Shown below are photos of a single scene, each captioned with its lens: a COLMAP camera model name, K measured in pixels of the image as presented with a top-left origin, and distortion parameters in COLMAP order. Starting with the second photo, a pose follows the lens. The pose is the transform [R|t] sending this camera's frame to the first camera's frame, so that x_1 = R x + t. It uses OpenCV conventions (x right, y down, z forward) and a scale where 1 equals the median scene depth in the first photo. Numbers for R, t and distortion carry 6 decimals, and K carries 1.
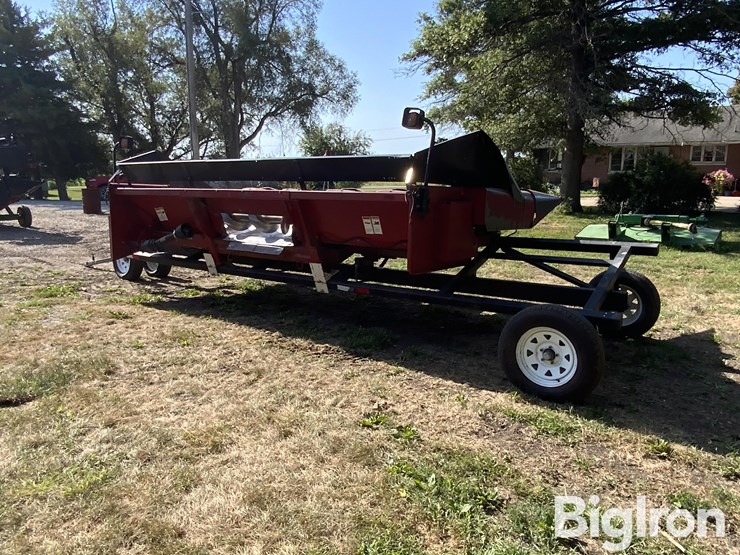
lens RADIAL K [[539.8, 0, 371.5], [0, 539.8, 279.1], [0, 0, 1]] dist [0.038431, -0.051056]
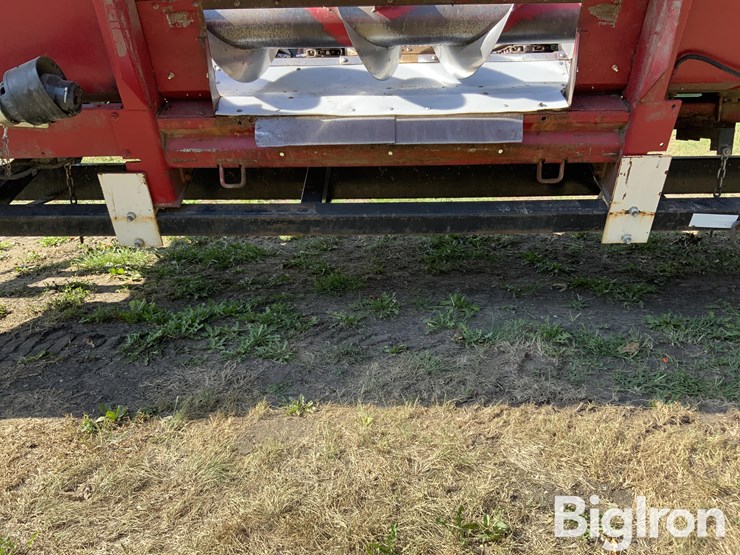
lens RADIAL K [[616.6, 0, 371.4], [0, 616.6, 278.2], [0, 0, 1]] dist [0.050326, -0.087325]
pose [[0.823466, -0.200475, 0.530767, -0.059100], [0.116398, 0.975288, 0.187788, -0.006199], [-0.555298, -0.092857, 0.826451, 0.103438]]
